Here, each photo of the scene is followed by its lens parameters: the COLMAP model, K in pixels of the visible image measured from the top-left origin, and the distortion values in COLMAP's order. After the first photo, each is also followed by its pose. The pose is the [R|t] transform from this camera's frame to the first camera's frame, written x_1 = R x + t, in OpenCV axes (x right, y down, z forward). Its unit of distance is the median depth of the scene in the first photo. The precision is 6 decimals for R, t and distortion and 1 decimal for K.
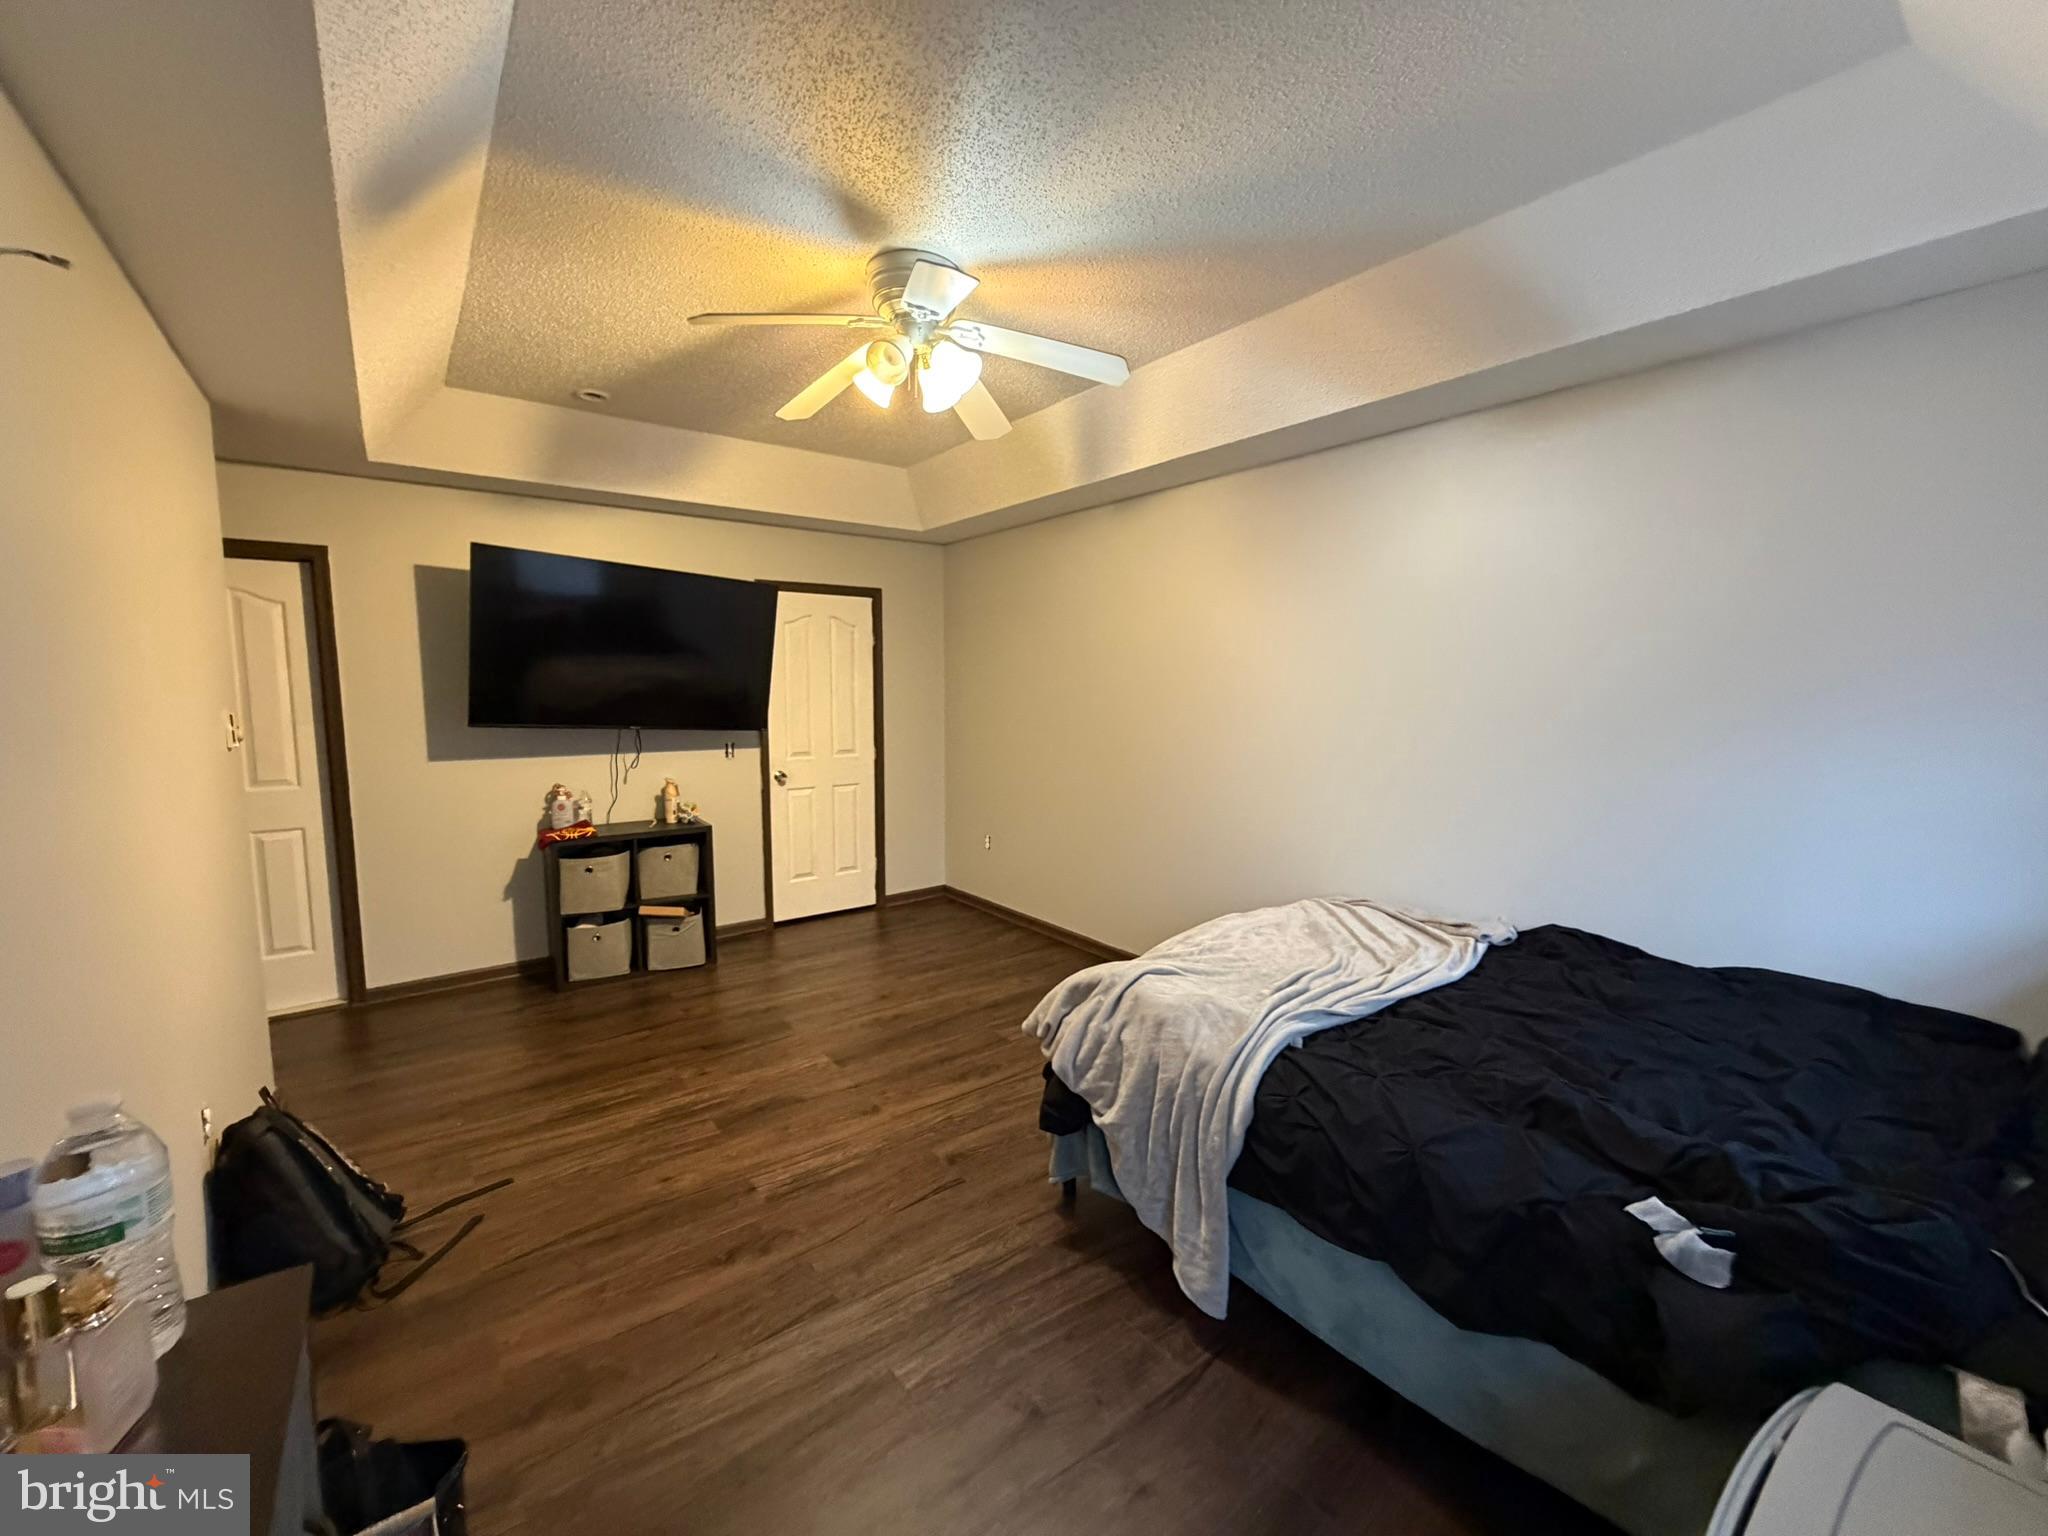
lens RADIAL K [[817.4, 0, 1019.4], [0, 817.4, 763.4], [0, 0, 1]] dist [0.002690, -0.000572]
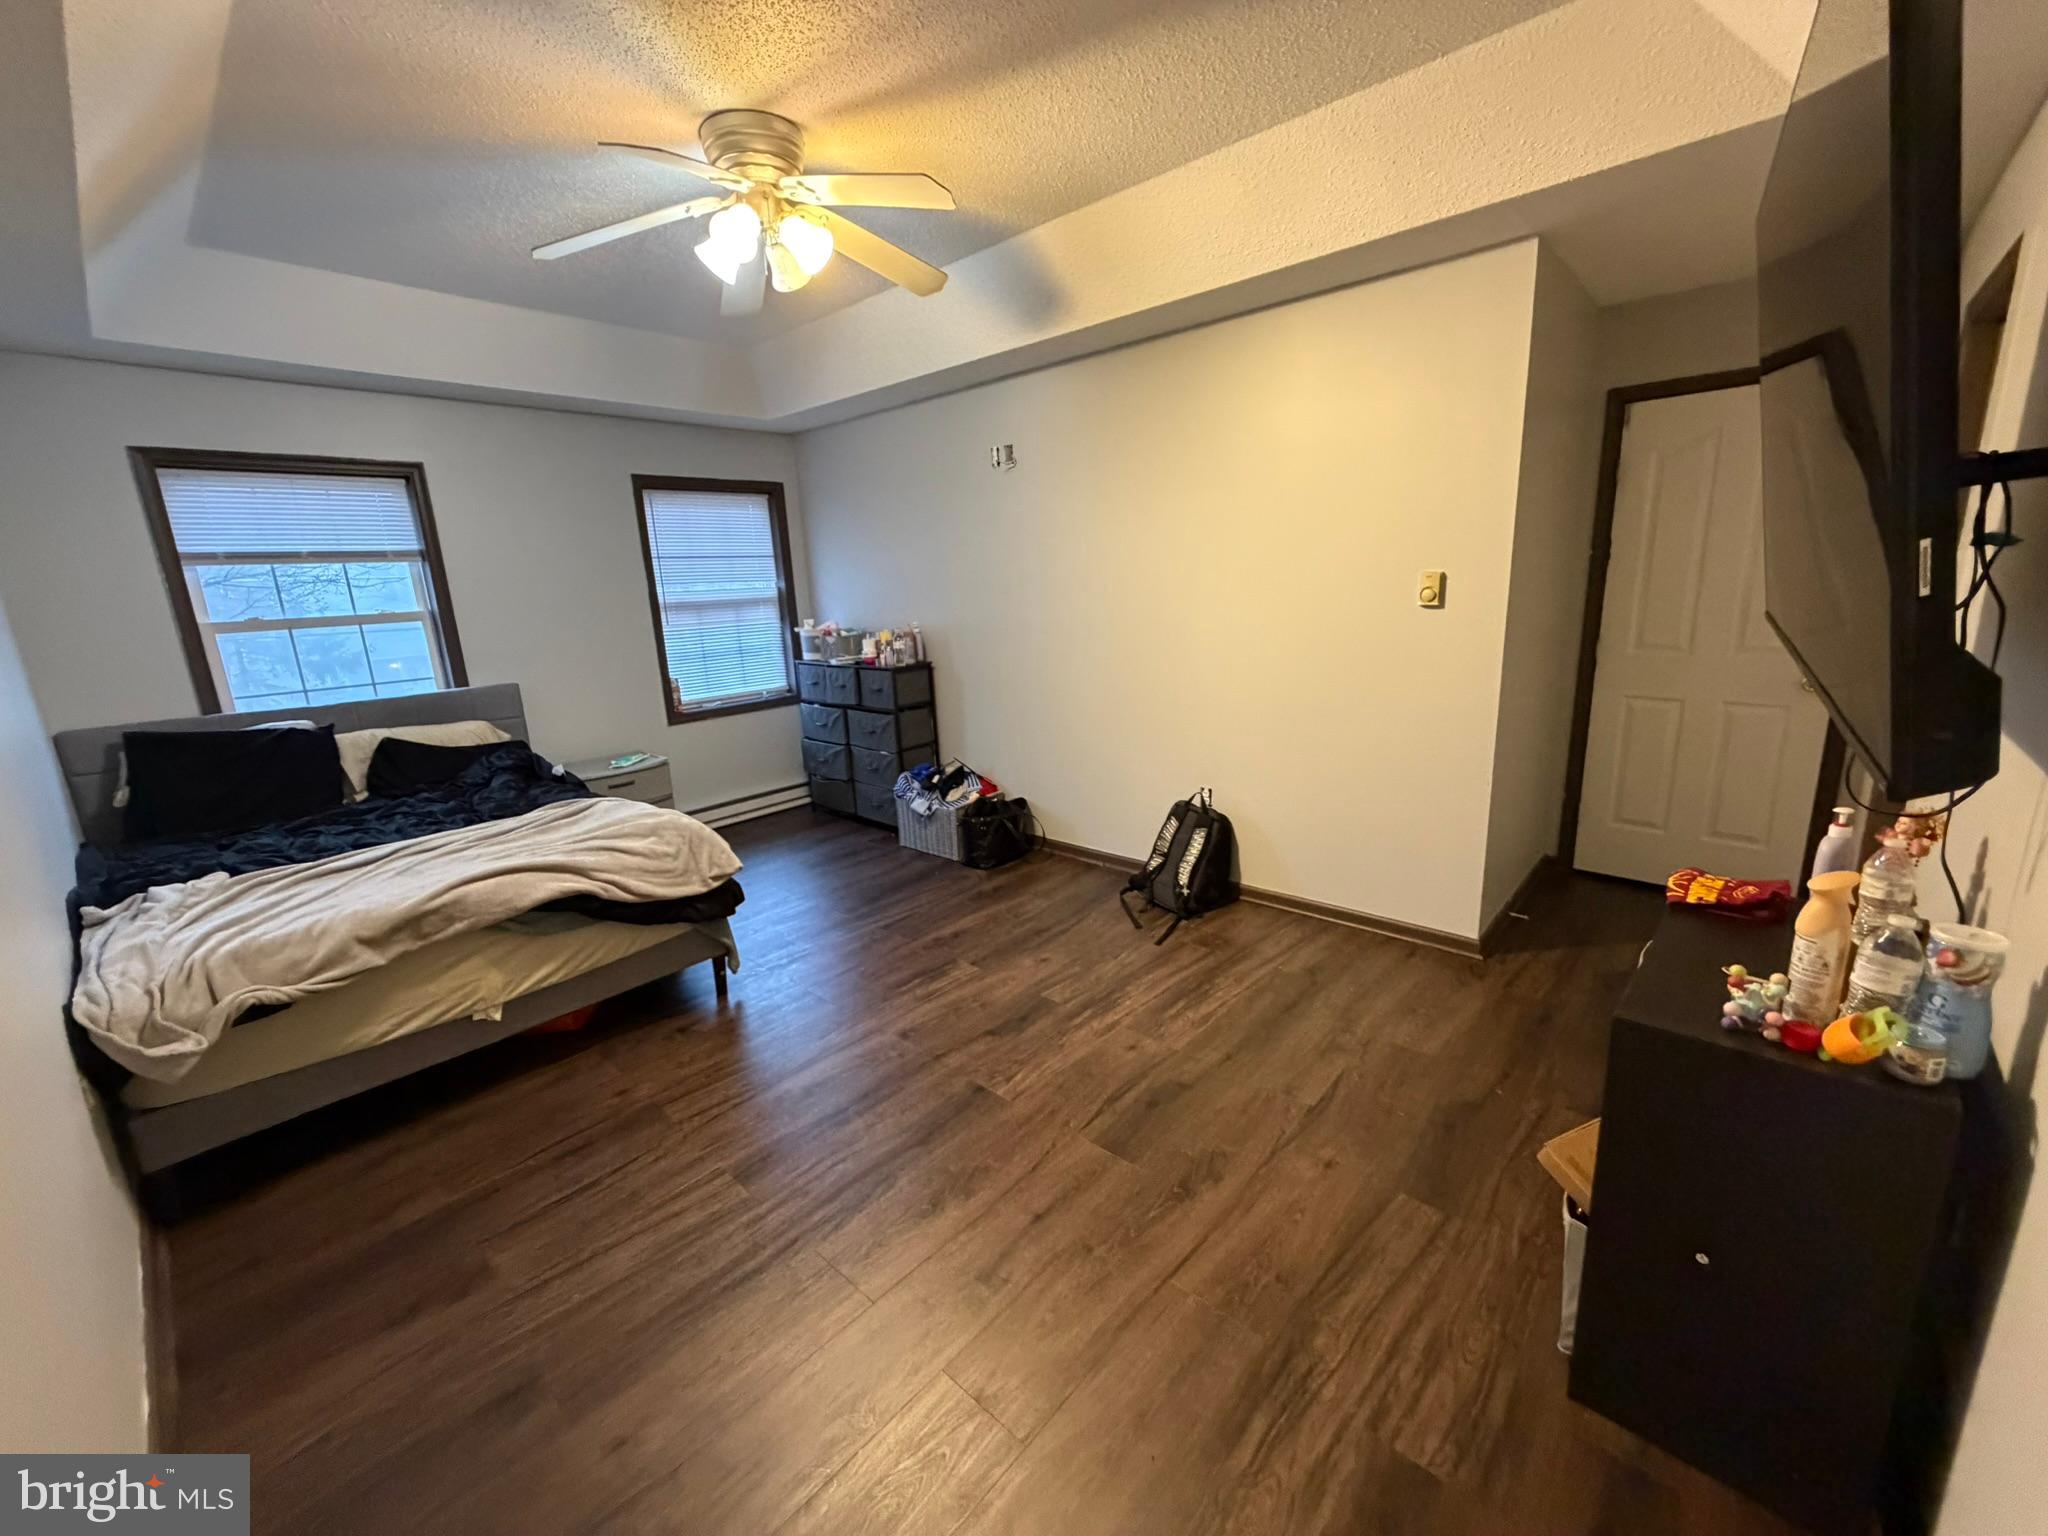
lens RADIAL K [[817.4, 0, 1024.5], [0, 817.4, 774.6], [0, 0, 1]] dist [0.002690, -0.000572]
pose [[-0.981944, 0.085530, -0.168734, -0.198402], [0.025646, 0.943906, 0.329216, -0.186682], [0.187427, 0.318945, -0.929056, 2.000303]]
